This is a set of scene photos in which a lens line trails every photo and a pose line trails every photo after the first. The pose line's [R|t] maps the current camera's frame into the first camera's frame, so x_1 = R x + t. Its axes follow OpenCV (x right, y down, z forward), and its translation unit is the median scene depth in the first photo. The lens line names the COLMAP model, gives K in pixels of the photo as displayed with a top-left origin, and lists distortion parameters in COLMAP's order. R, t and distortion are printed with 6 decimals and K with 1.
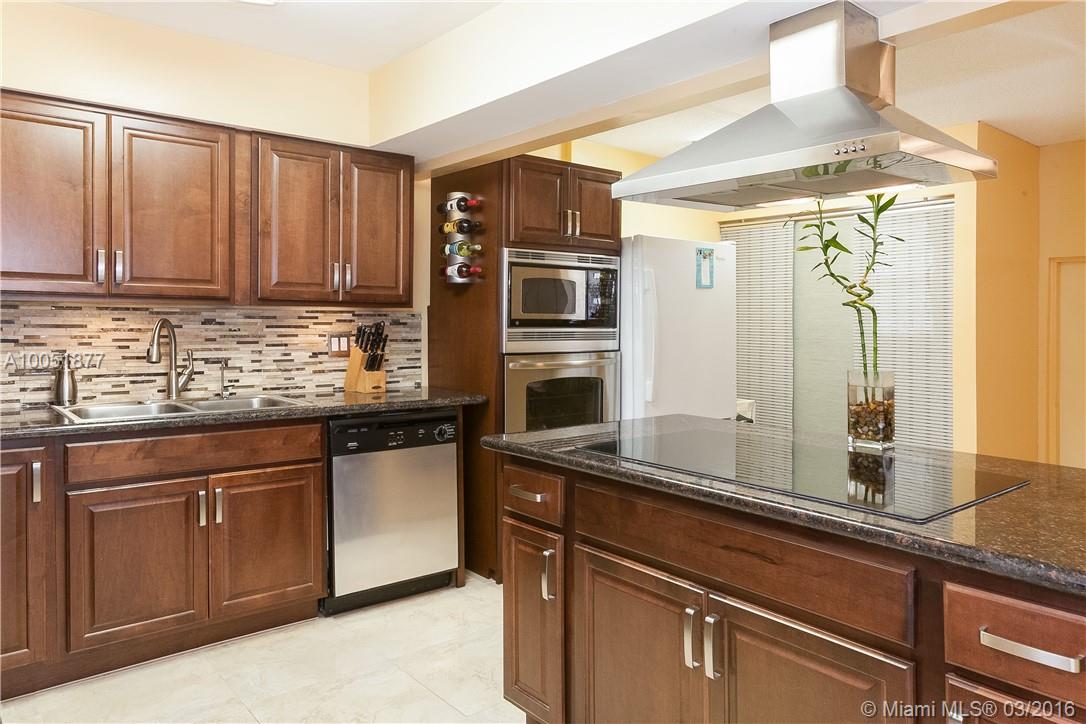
lens RADIAL K [[743.1, 0, 503.0], [0, 743.1, 327.6], [0, 0, 1]] dist [0.005840, 0.009232]
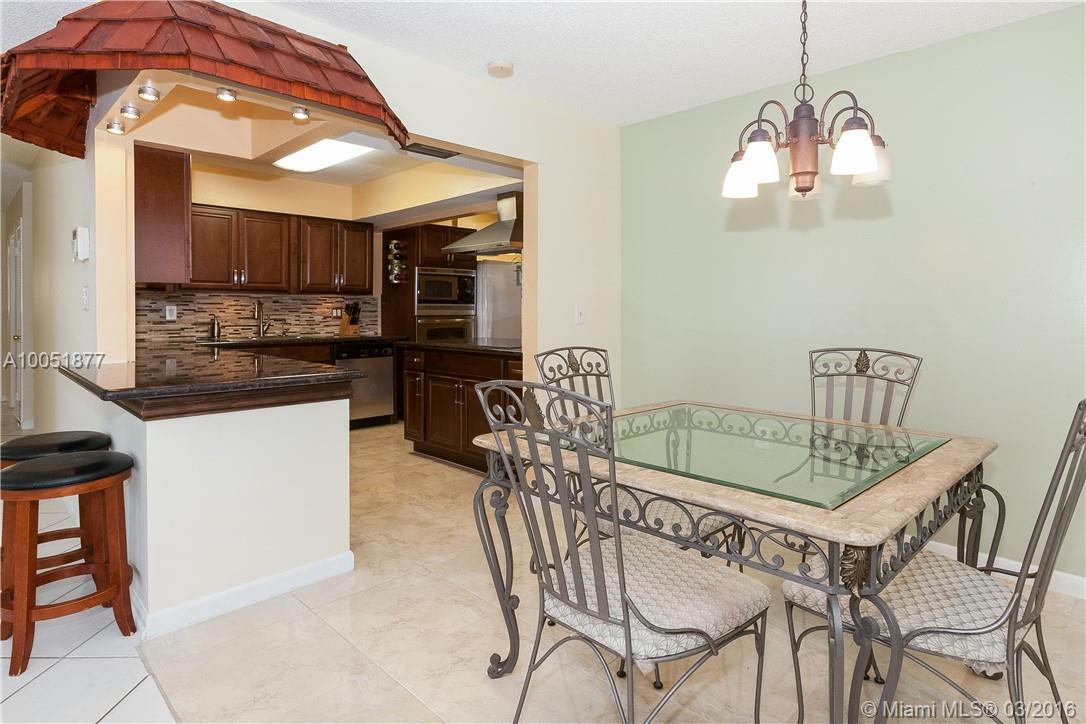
lens RADIAL K [[588.8, 0, 532.5], [0, 588.8, 293.0], [0, 0, 1]] dist [-0.006477, -0.000736]
pose [[0.991391, -0.006159, 0.130786, 0.120402], [0.010814, 0.999332, -0.034913, 0.034191], [-0.130484, 0.036026, 0.990796, -0.787874]]
